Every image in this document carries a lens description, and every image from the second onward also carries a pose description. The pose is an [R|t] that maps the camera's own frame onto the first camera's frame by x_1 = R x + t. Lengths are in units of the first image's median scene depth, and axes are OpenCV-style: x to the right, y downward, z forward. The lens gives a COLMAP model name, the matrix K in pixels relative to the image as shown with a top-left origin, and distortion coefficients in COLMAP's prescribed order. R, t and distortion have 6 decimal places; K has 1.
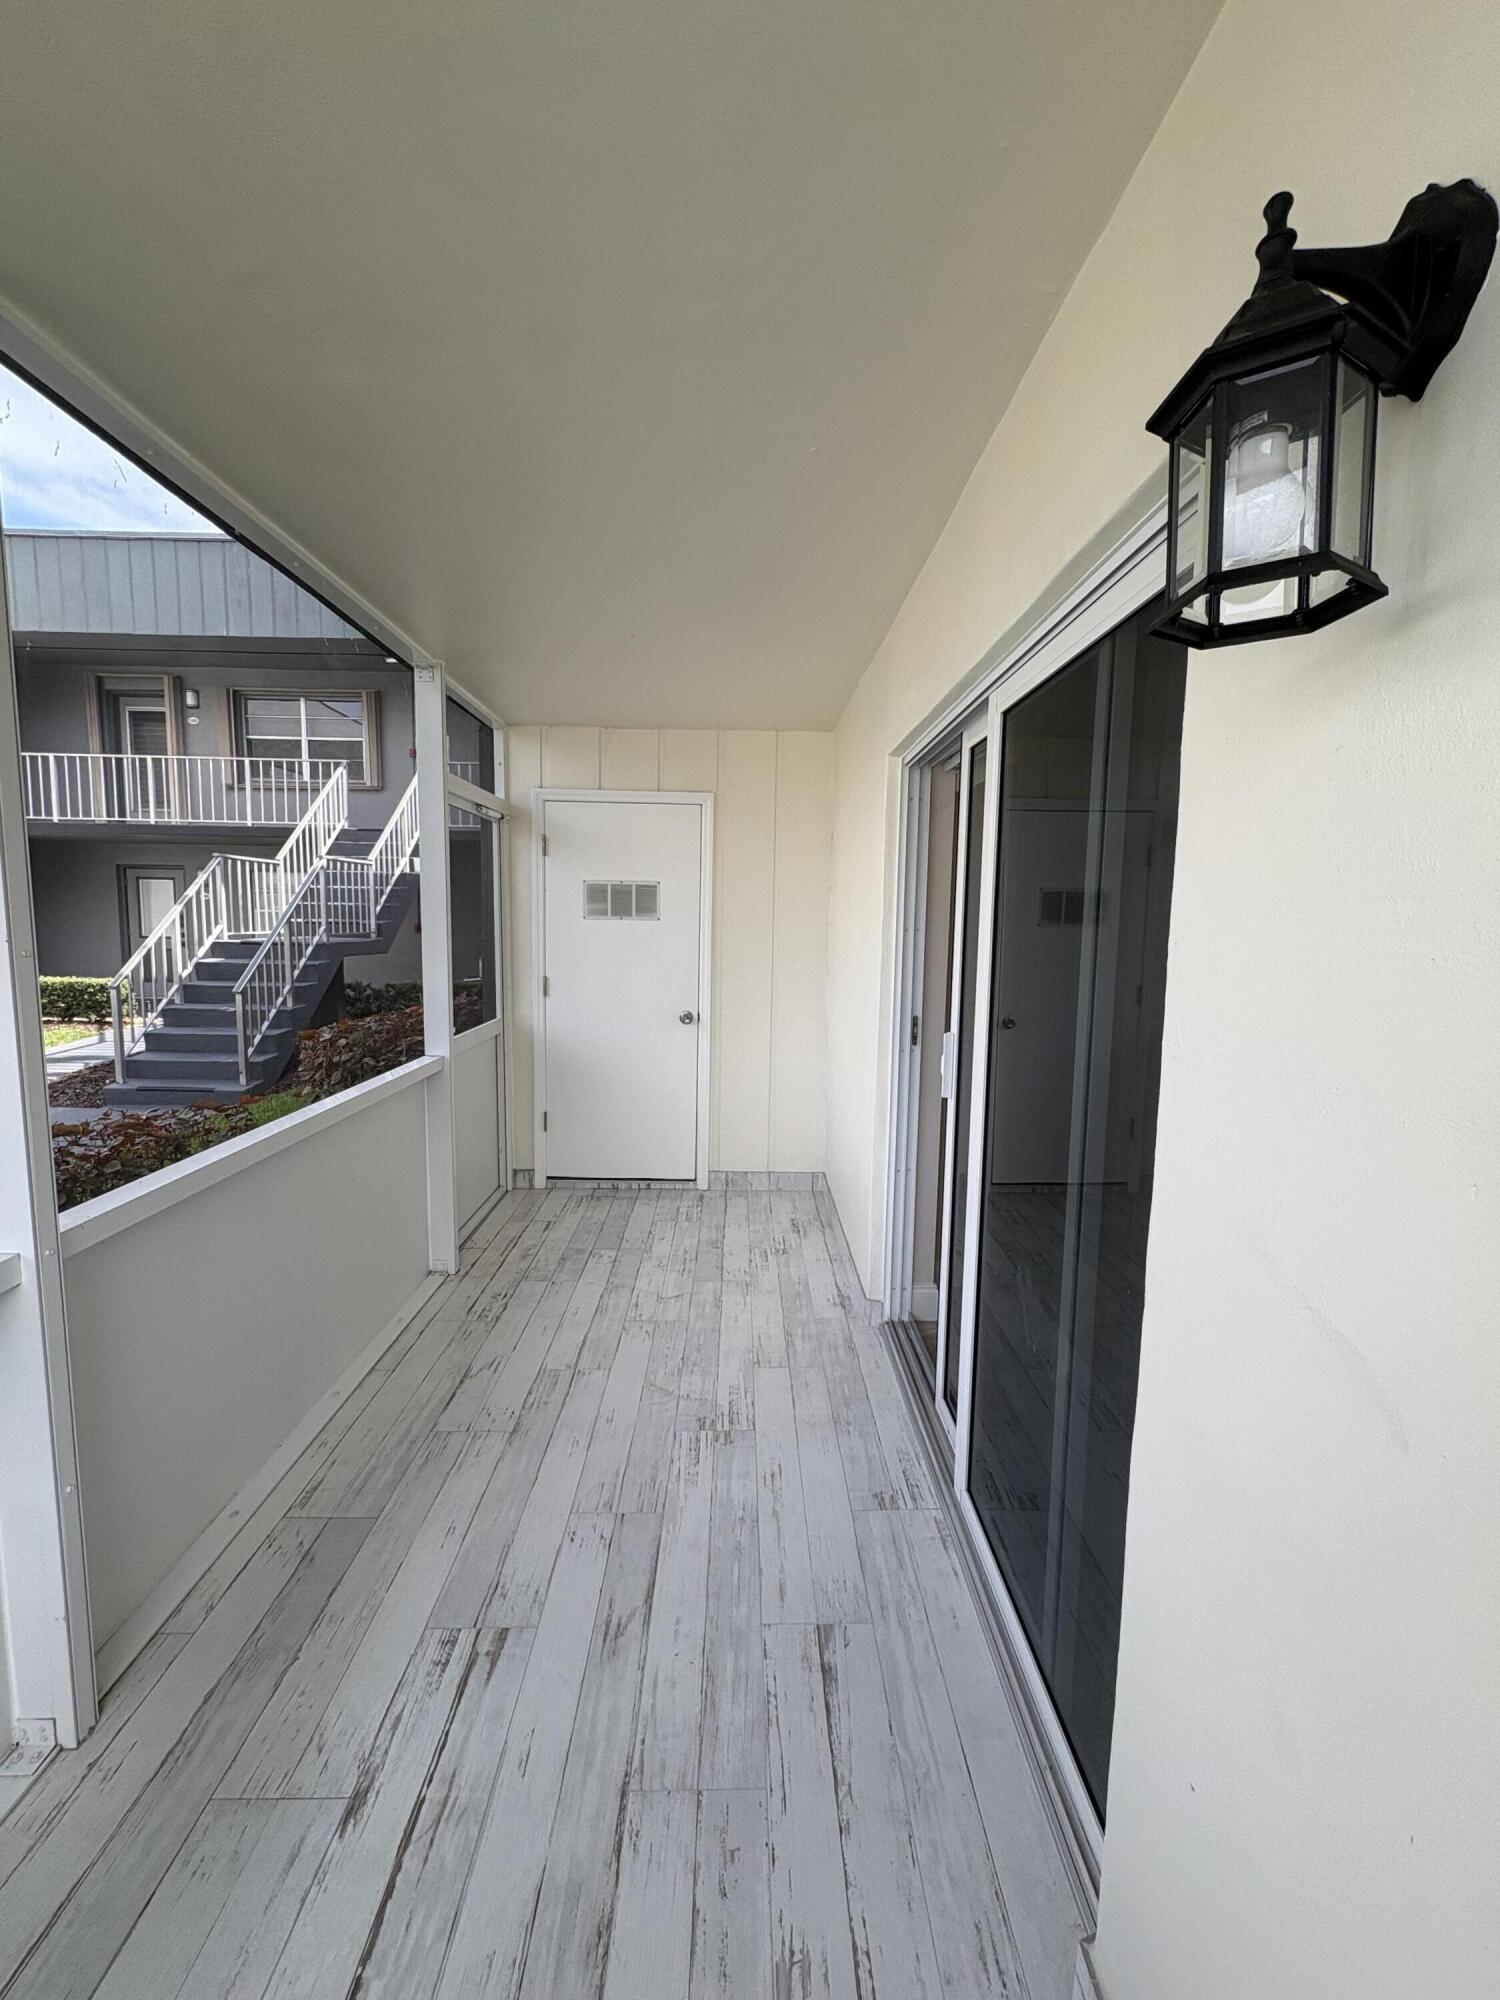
lens RADIAL K [[793.7, 0, 750.3], [0, 793.7, 990.5], [0, 0, 1]] dist [-0.000070, 0.000242]
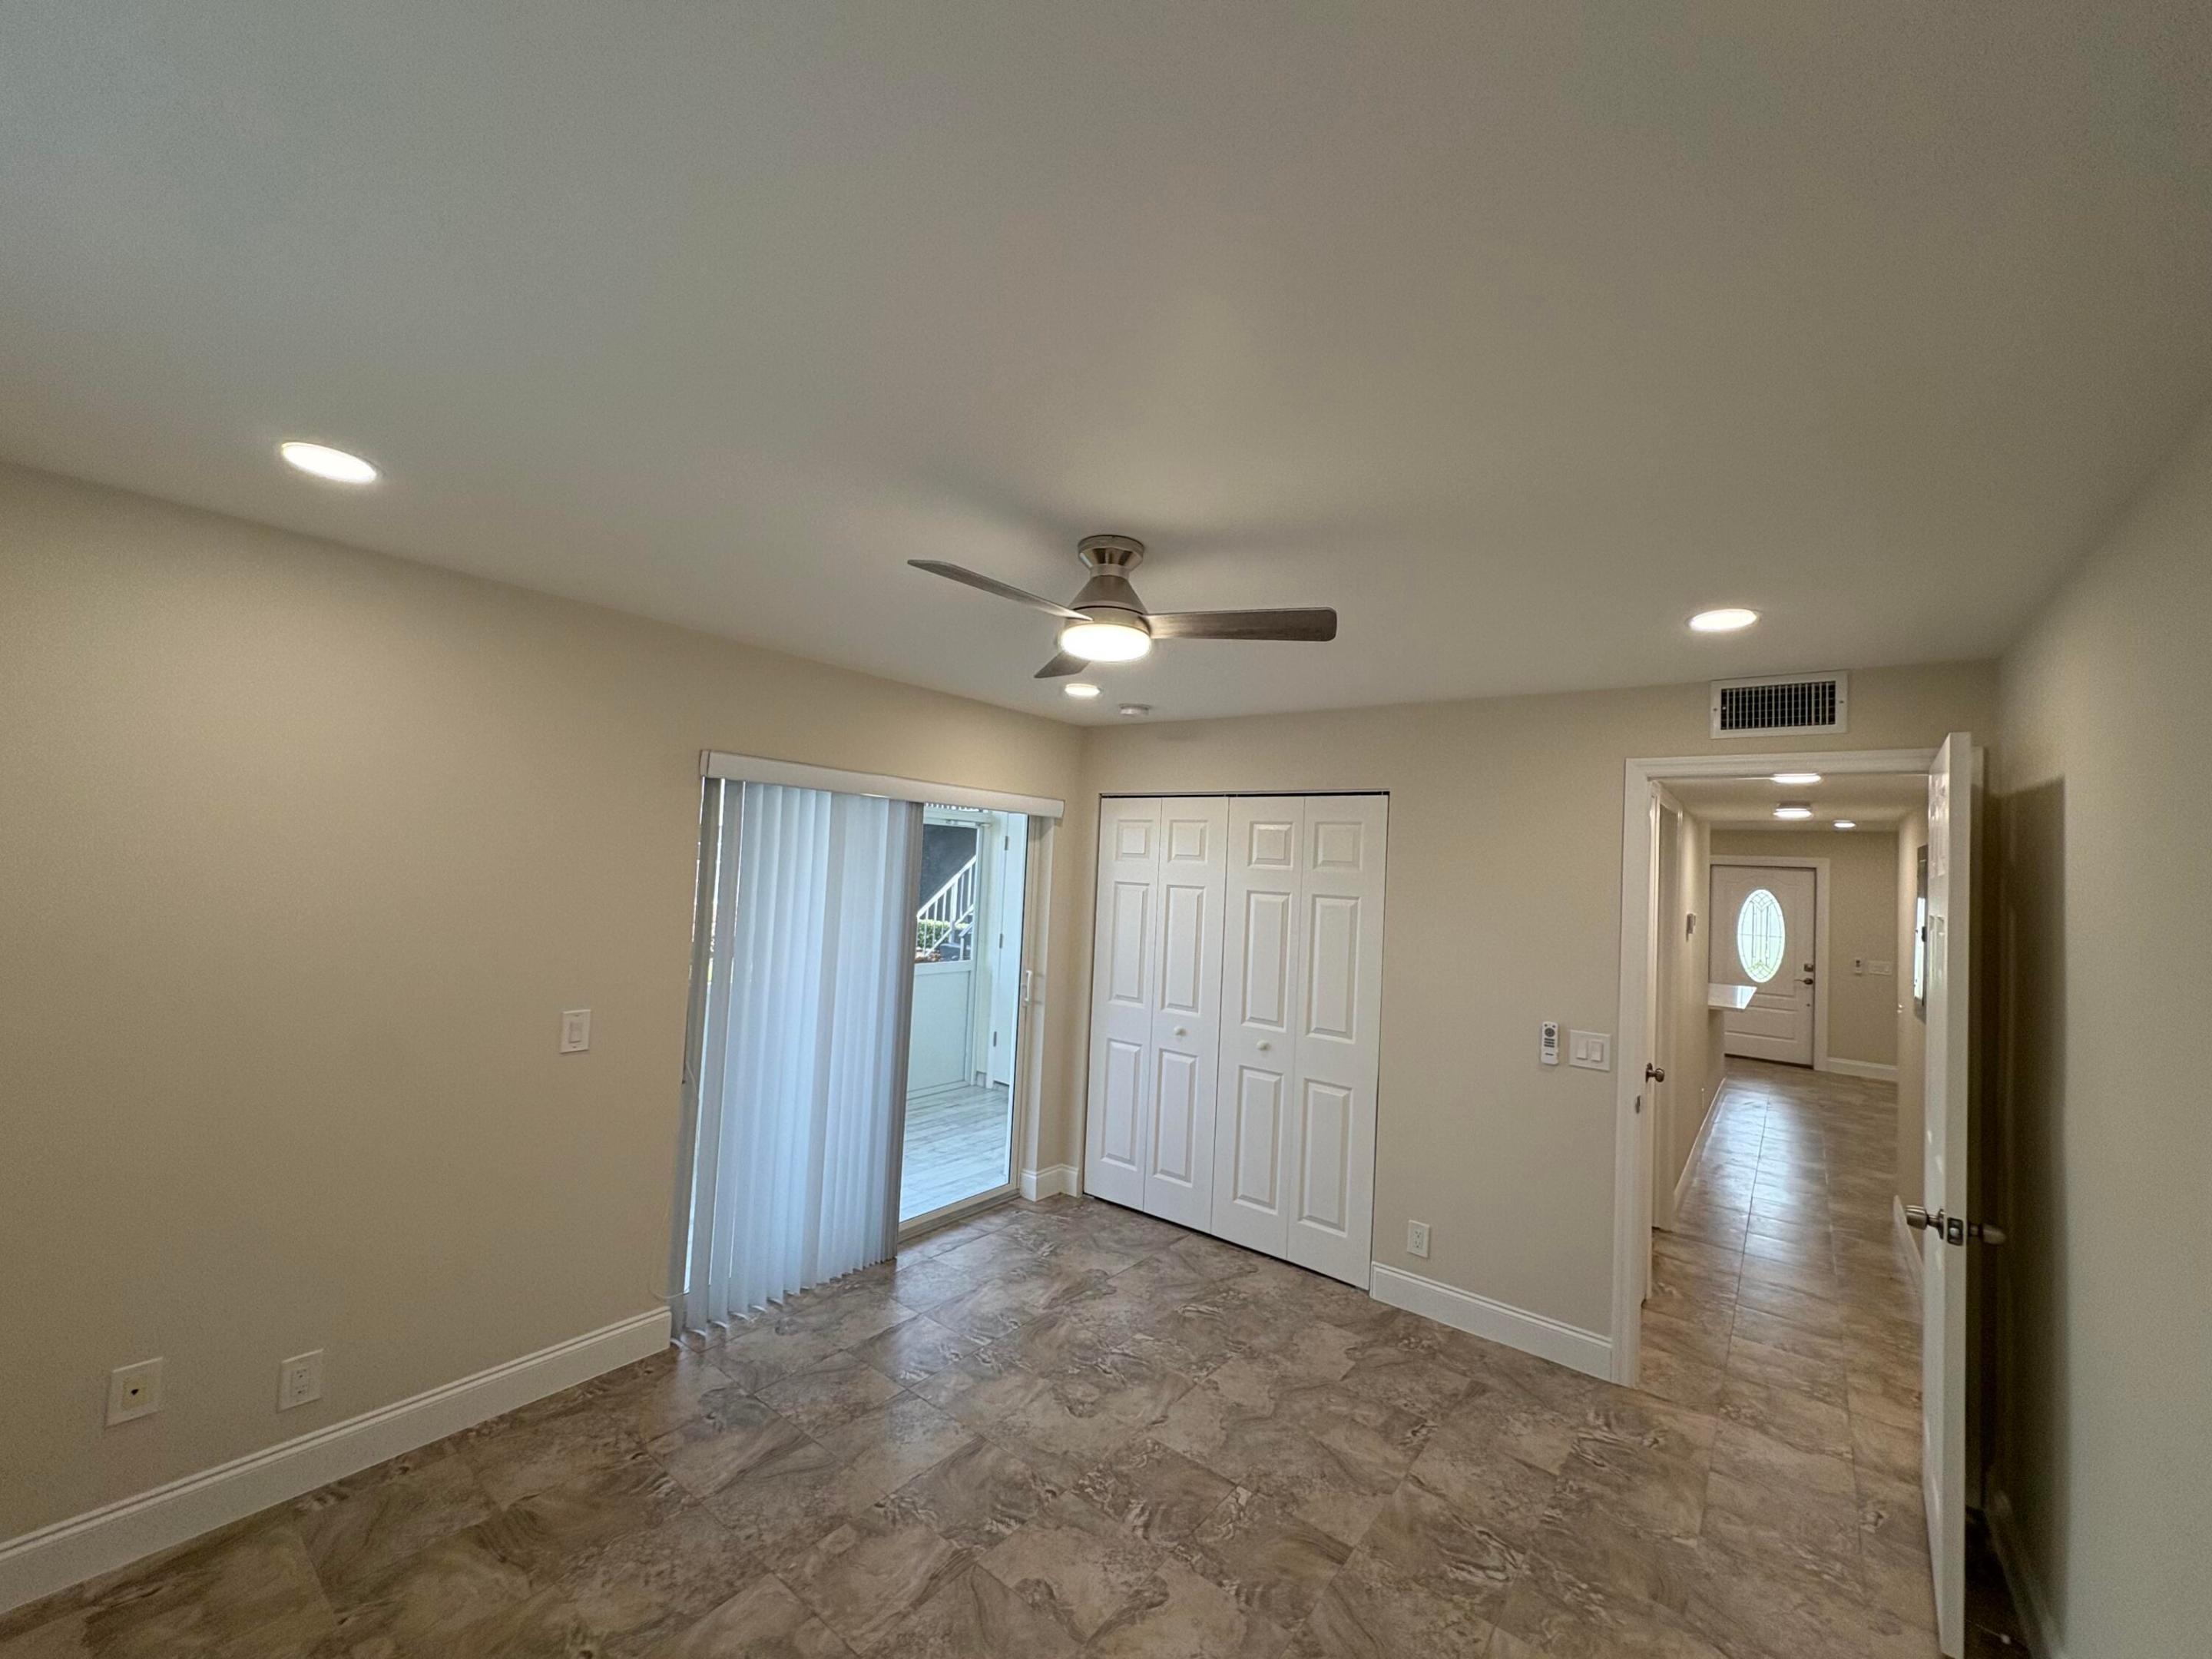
lens RADIAL K [[877.8, 0, 1099.6], [0, 877.8, 827.7], [0, 0, 1]] dist [-0.000070, 0.000242]
pose [[0.768222, -0.003085, -0.640176, 0.915151], [-0.100848, 0.986920, -0.125775, -0.027808], [0.632190, 0.161184, 0.757863, -0.118591]]
